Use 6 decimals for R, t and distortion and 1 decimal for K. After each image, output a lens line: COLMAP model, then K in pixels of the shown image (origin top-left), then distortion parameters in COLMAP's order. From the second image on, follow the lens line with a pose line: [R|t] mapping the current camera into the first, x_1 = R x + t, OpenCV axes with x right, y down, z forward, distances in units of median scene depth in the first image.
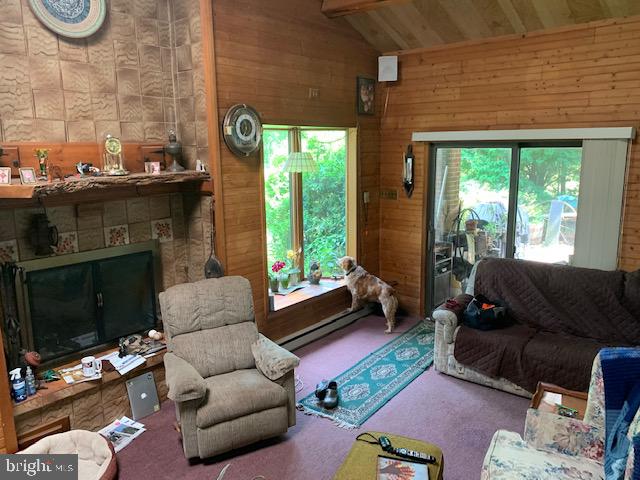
lens RADIAL K [[496.4, 0, 320.0], [0, 496.4, 240.0], [0, 0, 1]] dist [0.006499, 0.004409]
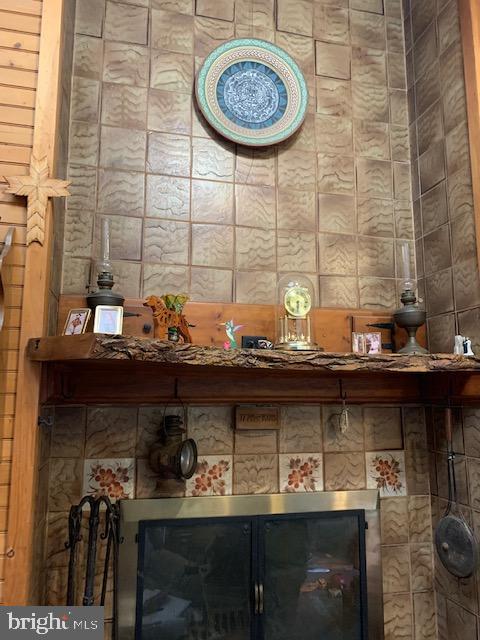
lens RADIAL K [[496.4, 0, 240.0], [0, 496.4, 320.0], [0, 0, 1]] dist [0.006499, 0.004409]
pose [[0.809567, -0.076092, -0.582074, -0.138235], [-0.125645, 0.946124, -0.298433, 0.003839], [0.573423, 0.314736, 0.756391, 0.516804]]
